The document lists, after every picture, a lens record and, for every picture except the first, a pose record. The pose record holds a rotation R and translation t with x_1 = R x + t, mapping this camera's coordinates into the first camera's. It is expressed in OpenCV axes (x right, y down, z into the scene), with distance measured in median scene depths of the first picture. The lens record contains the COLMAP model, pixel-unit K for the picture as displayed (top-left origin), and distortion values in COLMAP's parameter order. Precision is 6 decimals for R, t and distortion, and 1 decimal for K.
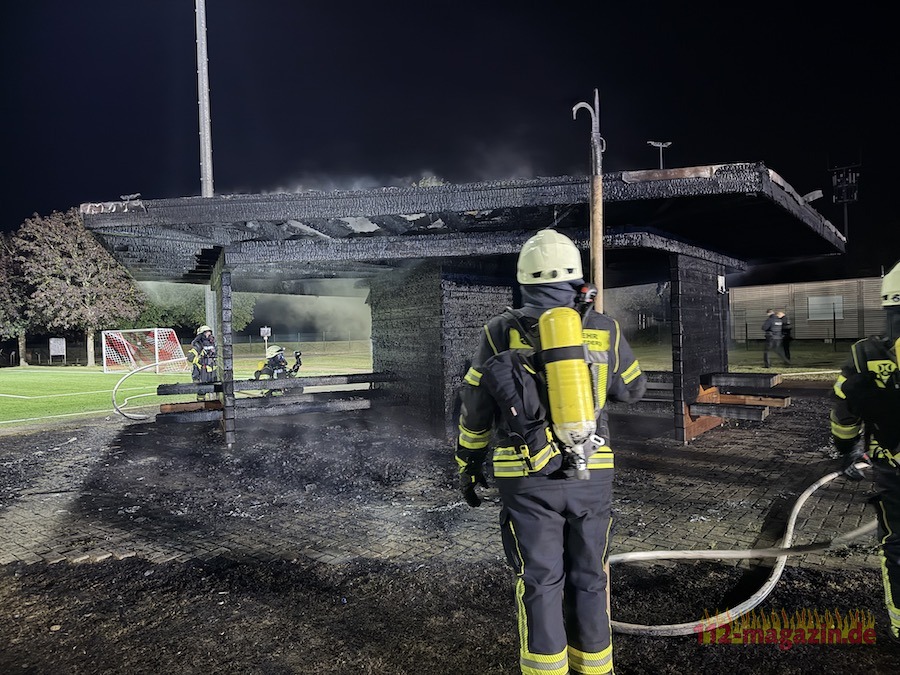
lens RADIAL K [[630.6, 0, 450.0], [0, 630.6, 337.5], [0, 0, 1]] dist [0.030629, -0.030314]
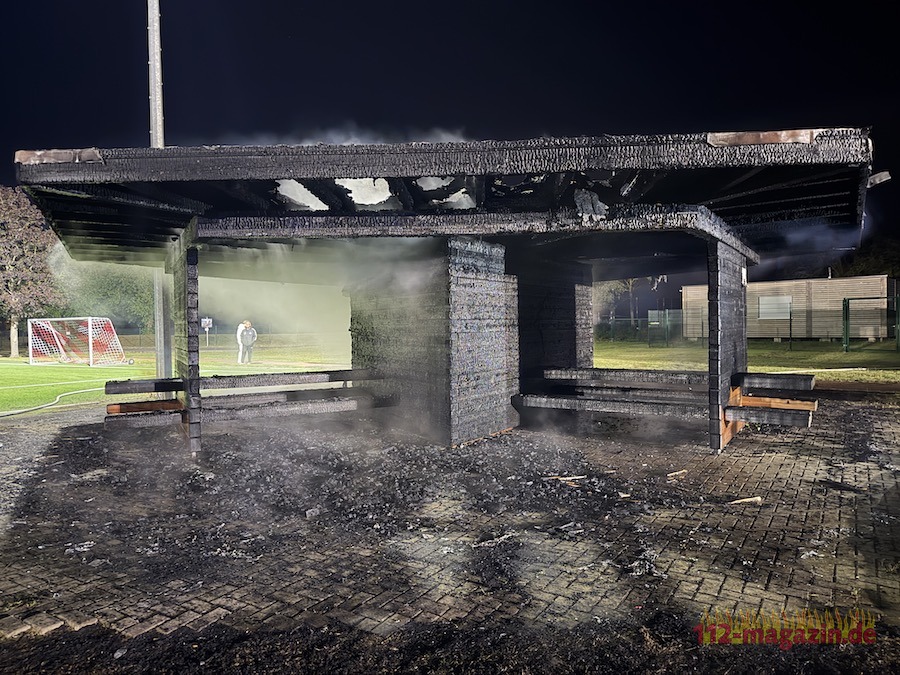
lens RADIAL K [[630.6, 0, 450.0], [0, 630.6, 337.5], [0, 0, 1]] dist [0.030629, -0.030314]
pose [[0.996067, 0.013119, 0.087626, -0.083283], [-0.013881, 0.999871, 0.008089, 0.002610], [-0.087509, -0.009274, 0.996121, 0.125651]]
